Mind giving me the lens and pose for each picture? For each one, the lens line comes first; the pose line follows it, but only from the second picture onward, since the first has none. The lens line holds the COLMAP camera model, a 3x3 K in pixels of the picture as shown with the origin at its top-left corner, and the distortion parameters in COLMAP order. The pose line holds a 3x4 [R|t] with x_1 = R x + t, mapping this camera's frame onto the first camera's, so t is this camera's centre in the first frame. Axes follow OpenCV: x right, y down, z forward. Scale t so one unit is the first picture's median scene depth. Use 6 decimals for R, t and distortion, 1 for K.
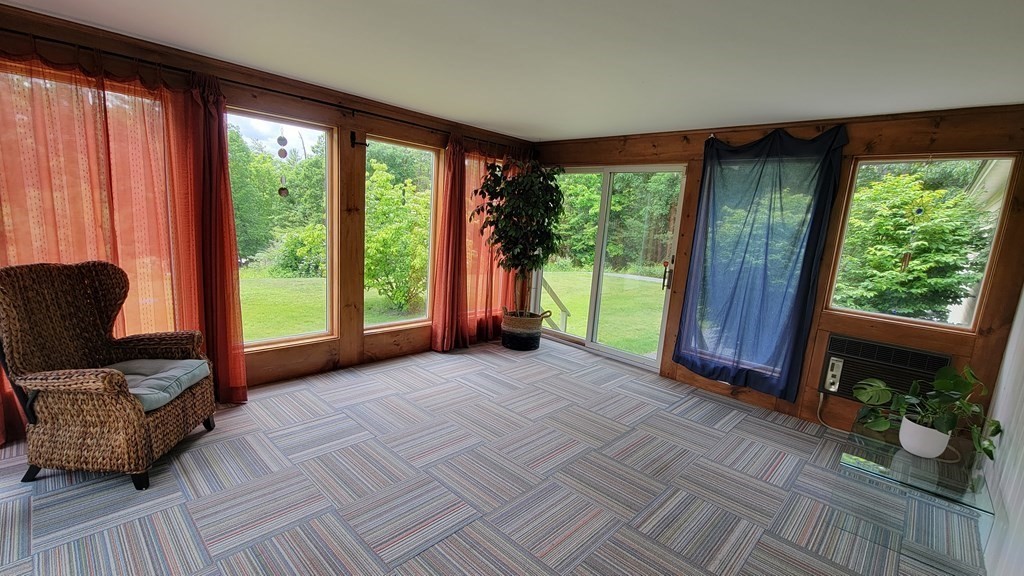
lens RADIAL K [[446.3, 0, 509.2], [0, 446.3, 291.3], [0, 0, 1]] dist [0.000879, -0.002613]
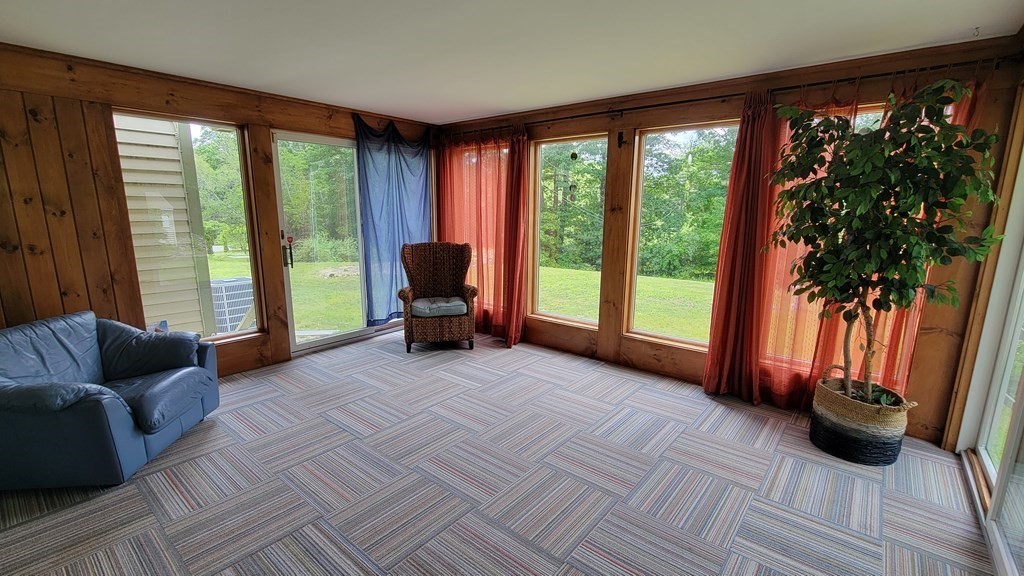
lens RADIAL K [[446.3, 0, 509.2], [0, 446.3, 293.5], [0, 0, 1]] dist [0.000879, -0.002613]
pose [[0.071297, 0.123272, -0.989808, 0.666852], [-0.165233, 0.980083, 0.110159, -0.065305], [0.983674, 0.155695, 0.090246, 0.697220]]
